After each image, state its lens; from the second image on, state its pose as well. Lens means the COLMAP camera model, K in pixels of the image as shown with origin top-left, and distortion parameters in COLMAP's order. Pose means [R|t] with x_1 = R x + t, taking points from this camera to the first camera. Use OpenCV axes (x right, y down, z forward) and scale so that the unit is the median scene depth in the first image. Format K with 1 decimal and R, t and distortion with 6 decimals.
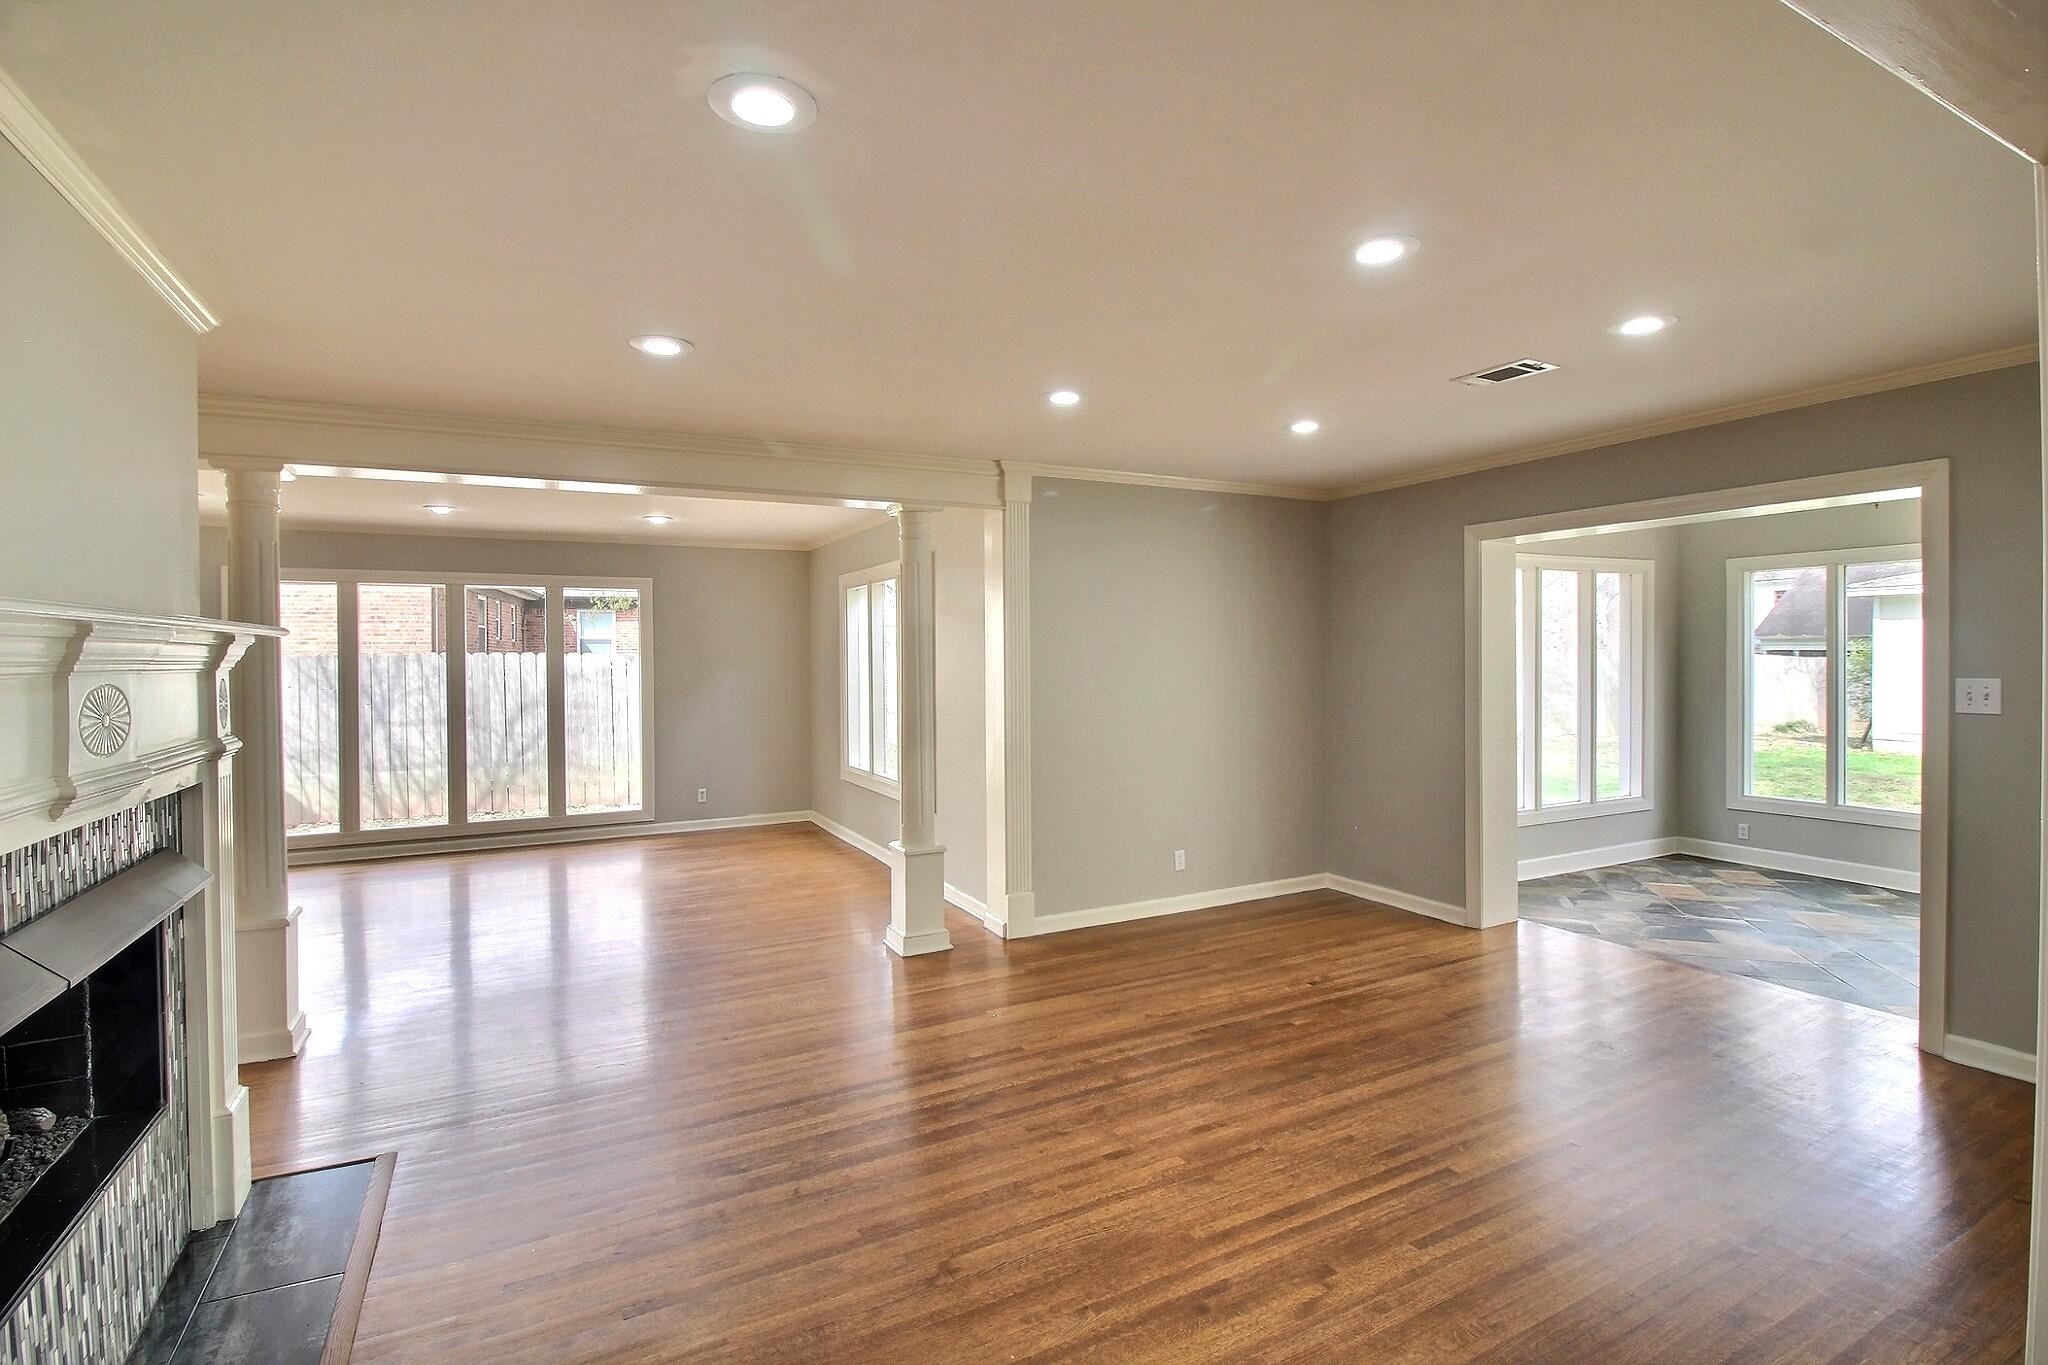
lens RADIAL K [[953.7, 0, 1033.2], [0, 953.7, 672.0], [0, 0, 1]] dist [-0.007685, -0.006650]
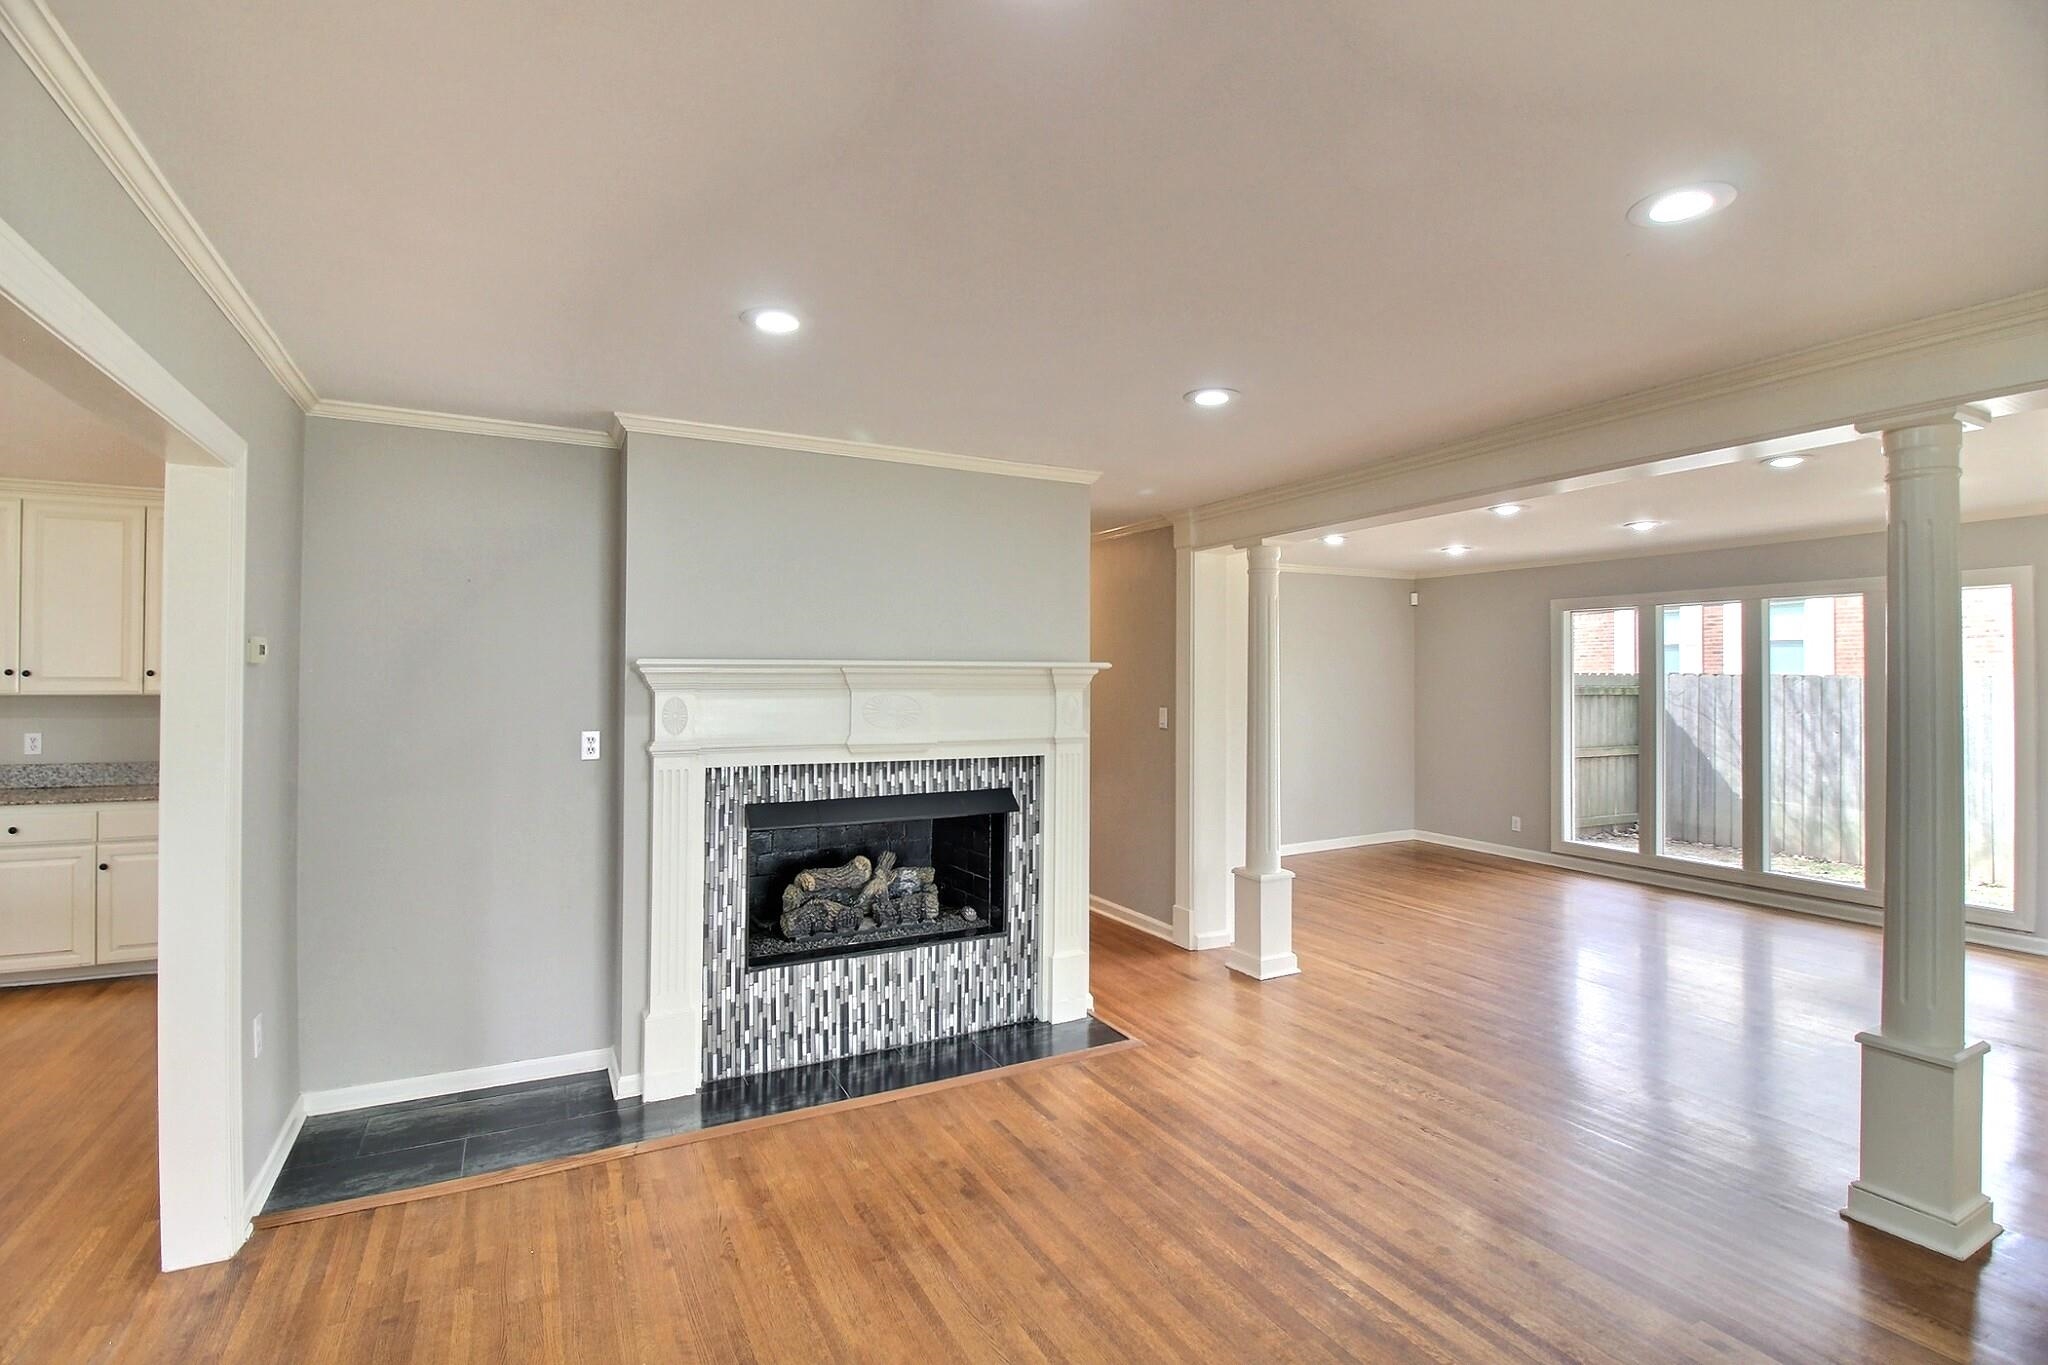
lens RADIAL K [[953.7, 0, 1016.2], [0, 953.7, 661.9], [0, 0, 1]] dist [-0.007685, -0.006650]
pose [[-0.013252, -0.010817, -0.999854, 0.318298], [-0.020548, 0.999733, -0.010544, -0.012516], [0.999701, 0.020405, -0.013470, 0.365169]]
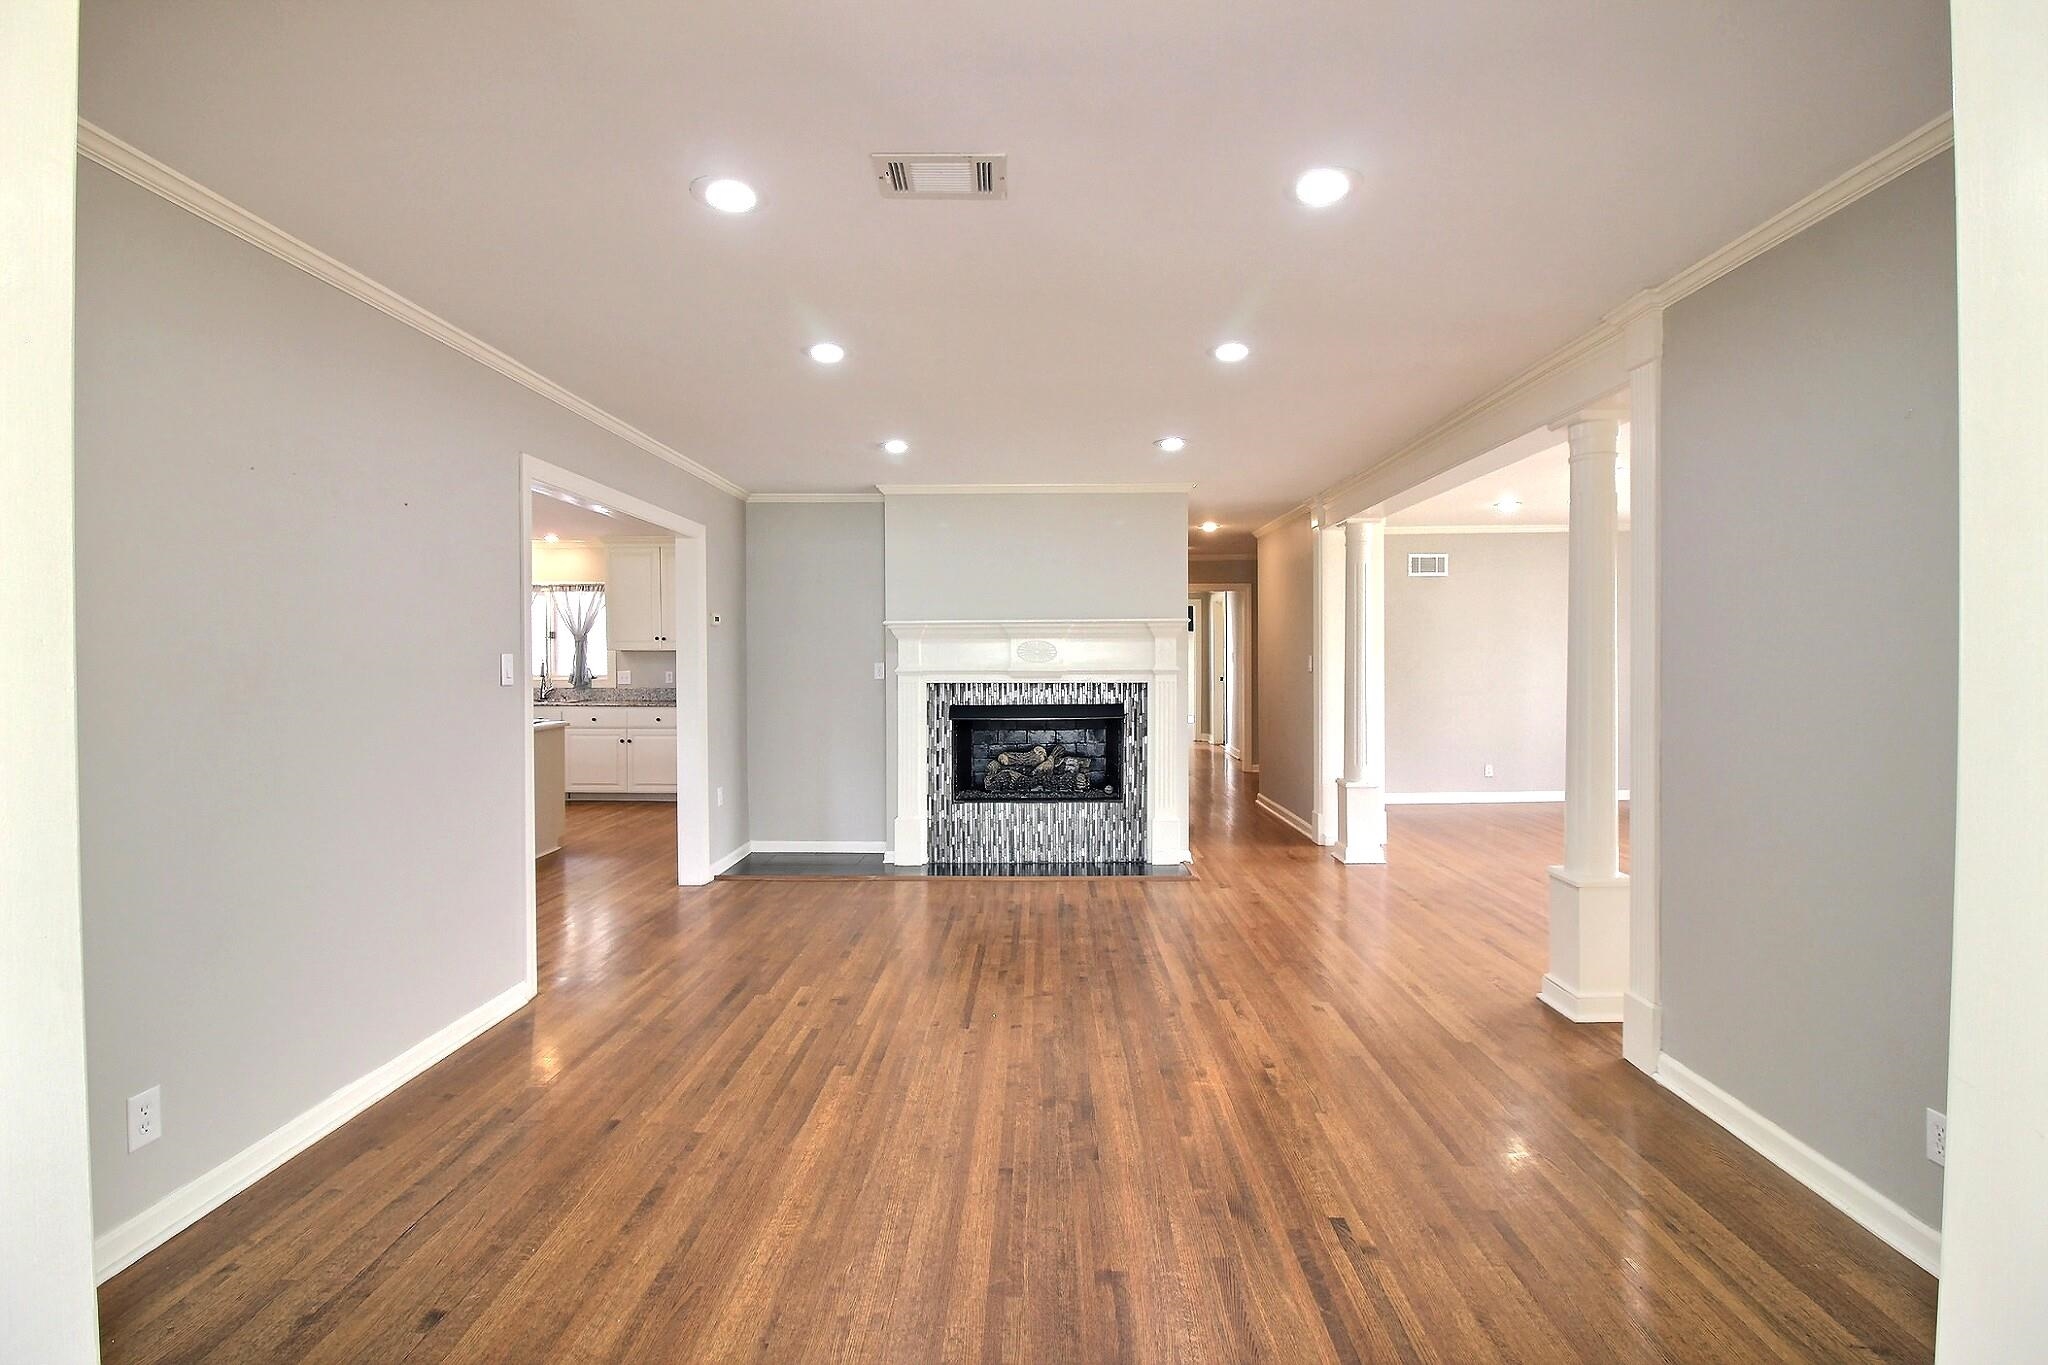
lens RADIAL K [[953.7, 0, 1006.5], [0, 953.7, 668.3], [0, 0, 1]] dist [-0.007685, -0.006650]
pose [[-0.506097, 0.020816, -0.862225, 0.557847], [-0.007832, 0.999557, 0.028729, 0.003409], [0.862441, 0.021293, -0.505710, 0.733928]]
